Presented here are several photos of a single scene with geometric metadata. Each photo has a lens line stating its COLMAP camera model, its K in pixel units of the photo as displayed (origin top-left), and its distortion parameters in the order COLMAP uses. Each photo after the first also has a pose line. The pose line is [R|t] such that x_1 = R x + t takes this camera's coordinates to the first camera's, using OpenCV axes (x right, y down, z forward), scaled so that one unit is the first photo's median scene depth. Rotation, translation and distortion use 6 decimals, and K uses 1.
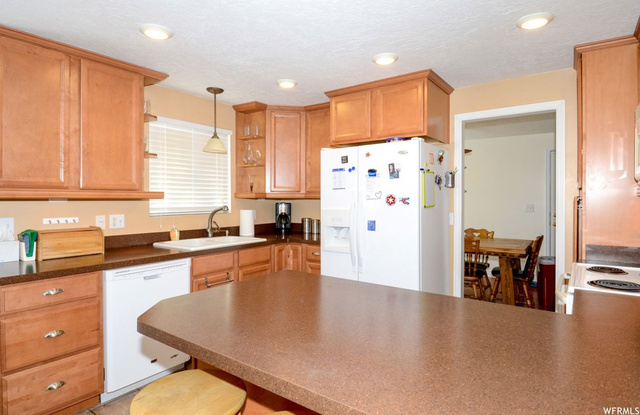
lens RADIAL K [[351.5, 0, 335.4], [0, 351.5, 197.2], [0, 0, 1]] dist [0.005768, -0.016308]
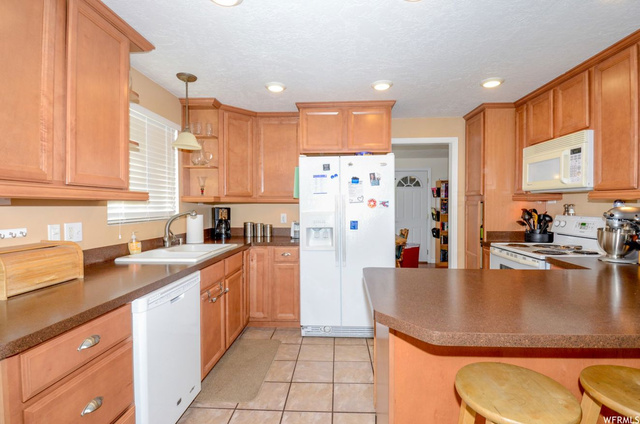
lens RADIAL K [[293.2, 0, 344.2], [0, 293.2, 207.0], [0, 0, 1]] dist [0.000194, -0.013014]
pose [[0.844144, -0.005555, 0.536087, -0.432767], [-0.000559, 0.999937, 0.011242, 0.009311], [-0.536115, -0.009789, 0.844088, 0.188160]]
